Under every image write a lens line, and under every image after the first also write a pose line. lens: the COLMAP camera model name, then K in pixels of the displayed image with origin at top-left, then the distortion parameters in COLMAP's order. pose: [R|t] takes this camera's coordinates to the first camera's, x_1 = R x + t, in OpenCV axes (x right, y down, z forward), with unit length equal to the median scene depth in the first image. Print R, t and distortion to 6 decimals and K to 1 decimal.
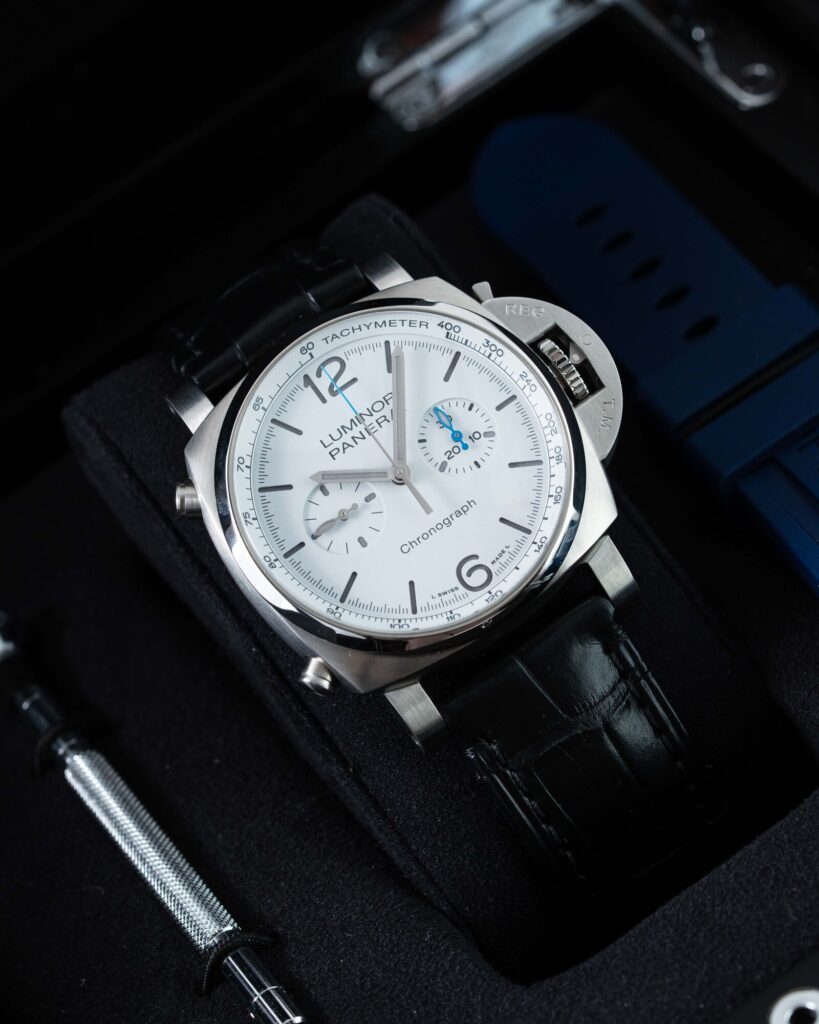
lens RADIAL K [[4581.4, 0, 407.5], [0, 4581.4, 505.4], [0, 0, 1]] dist [-0.028677, 0.000000]
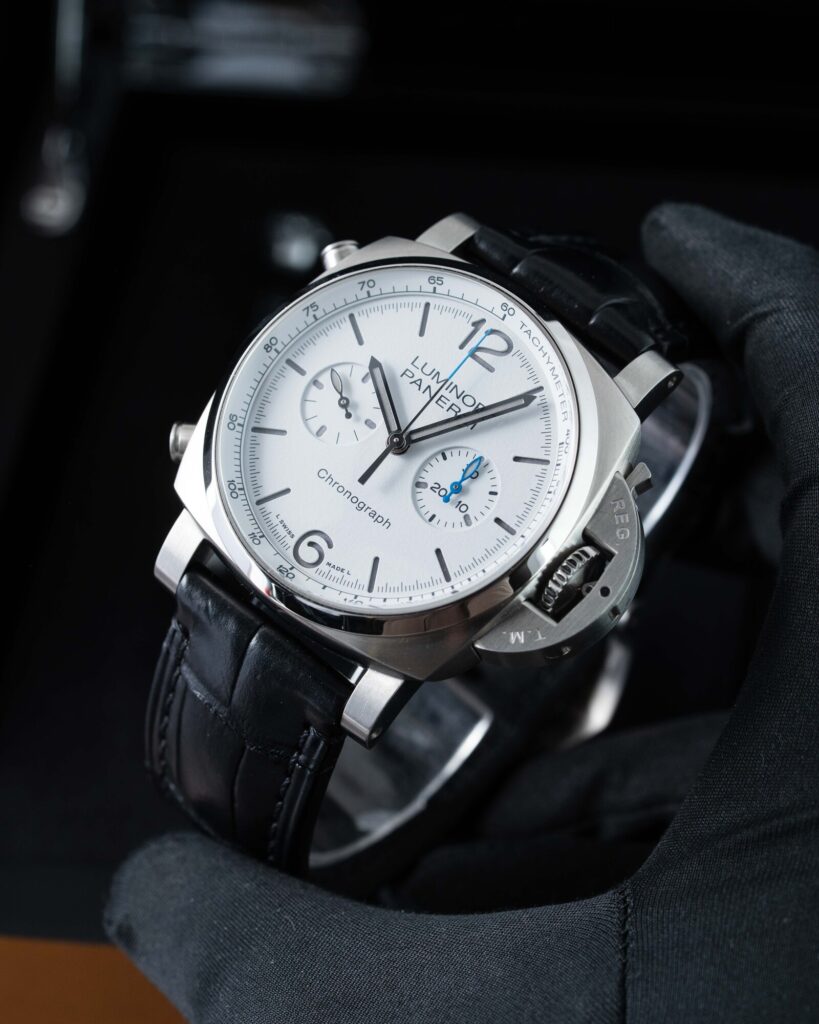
lens RADIAL K [[4581.4, 0, 409.3], [0, 4581.4, 511.4], [0, 0, 1]] dist [-0.028677, 0.000000]
pose [[0.230985, 0.906065, -0.354531, 0.336581], [-0.865561, 0.357777, 0.350428, -0.325317], [0.444354, 0.225925, 0.866896, 0.205789]]
